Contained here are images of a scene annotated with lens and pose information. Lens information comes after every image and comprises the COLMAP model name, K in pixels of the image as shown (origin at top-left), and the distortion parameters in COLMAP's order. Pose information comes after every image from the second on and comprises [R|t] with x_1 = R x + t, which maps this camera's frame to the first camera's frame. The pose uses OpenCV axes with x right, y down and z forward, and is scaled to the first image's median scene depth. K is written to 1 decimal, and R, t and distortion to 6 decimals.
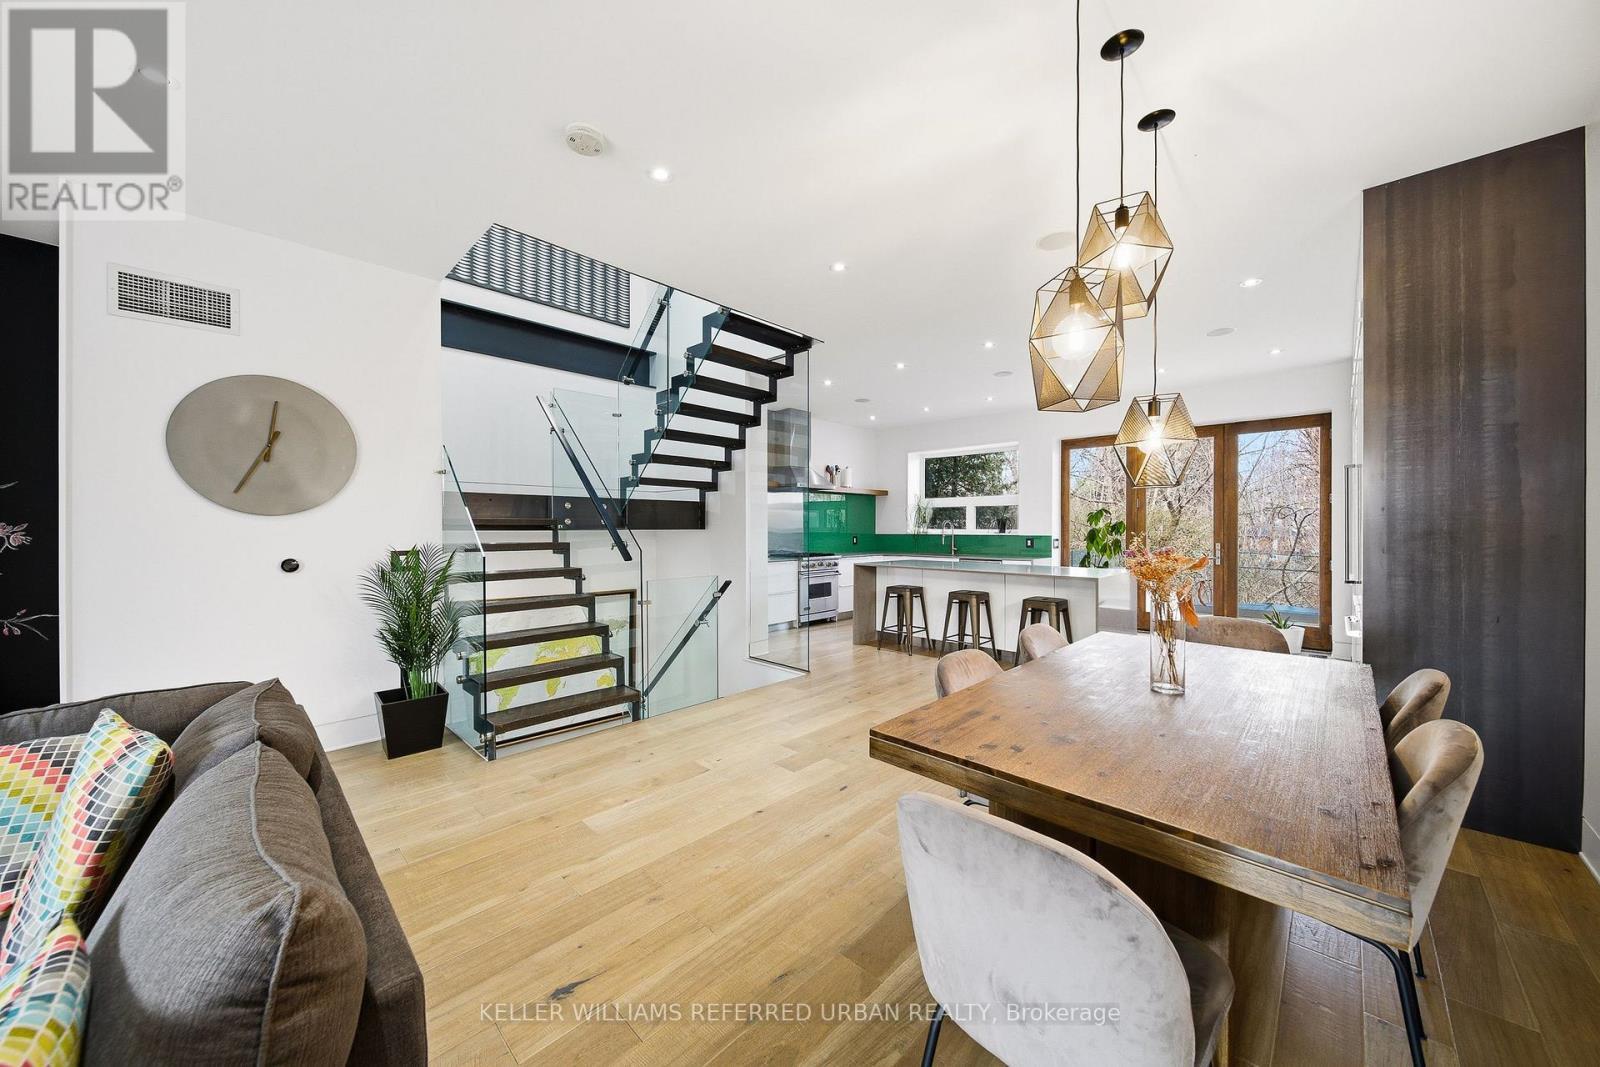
lens RADIAL K [[563.0, 0, 799.8], [0, 563.0, 528.0], [0, 0, 1]] dist [-0.000056, -0.000922]
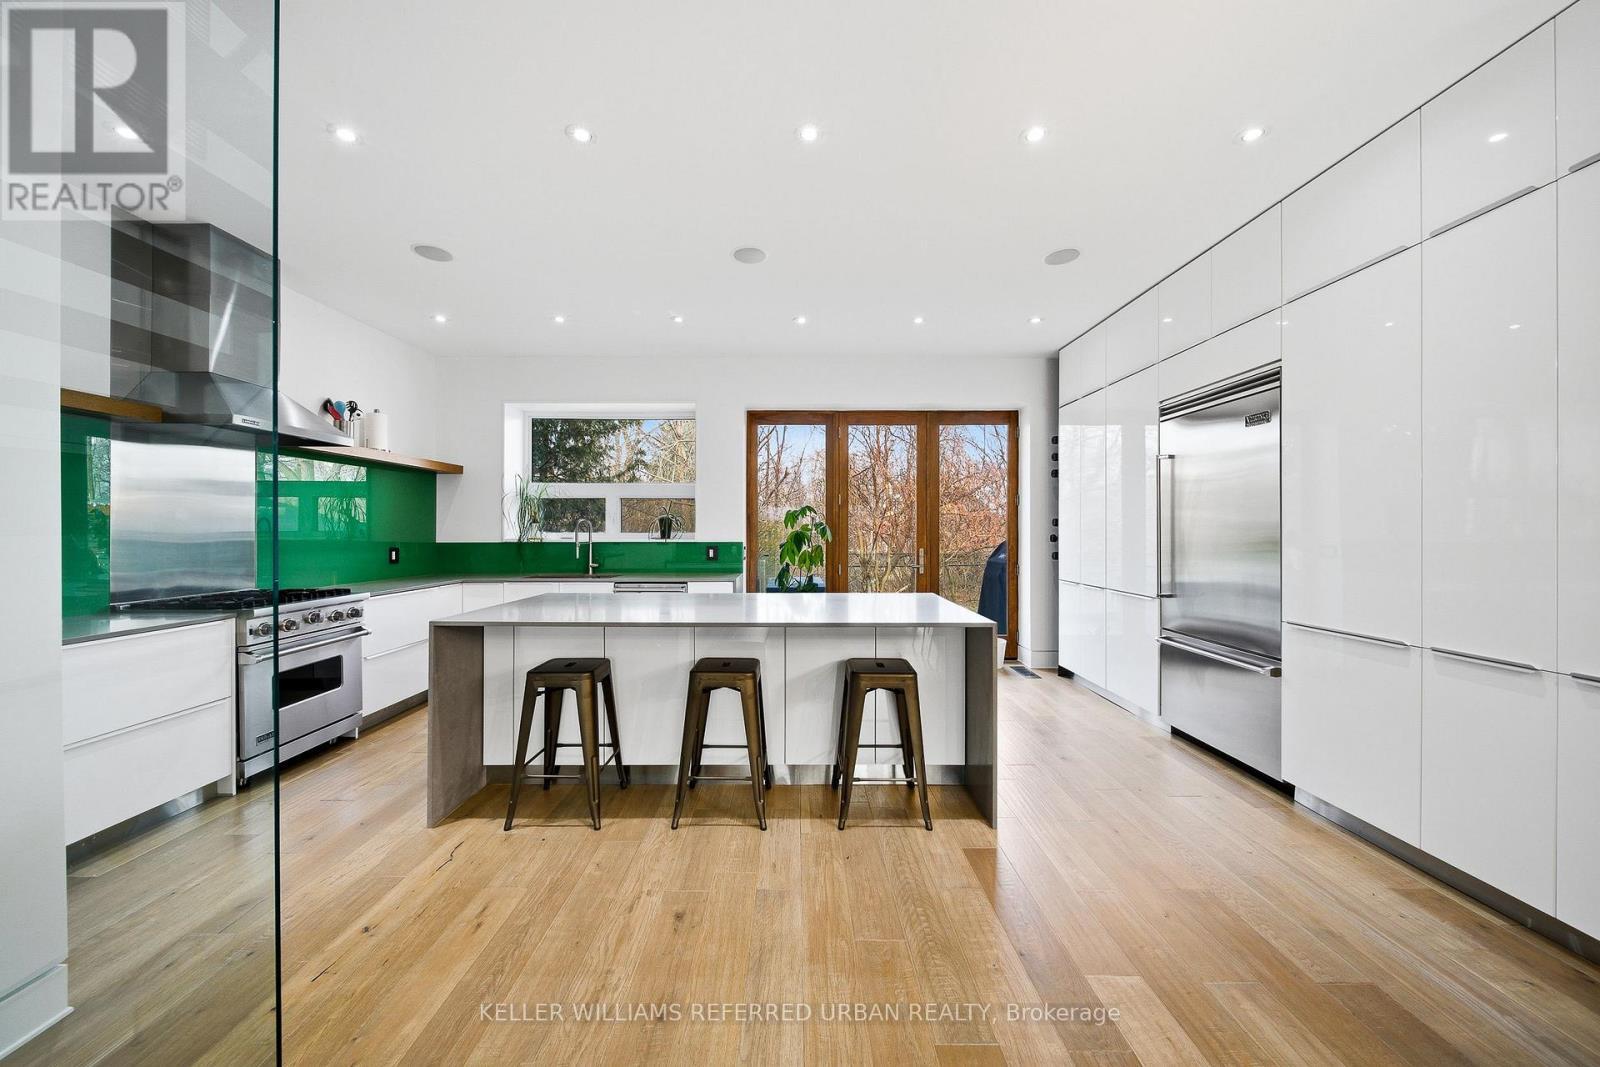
lens RADIAL K [[563.0, 0, 794.1], [0, 563.0, 529.1], [0, 0, 1]] dist [-0.000056, -0.000922]
pose [[0.719663, -0.001115, 0.694323, 0.003933], [-0.000182, 0.999998, 0.001795, -0.003827], [-0.694324, -0.001418, 0.719661, 0.435691]]
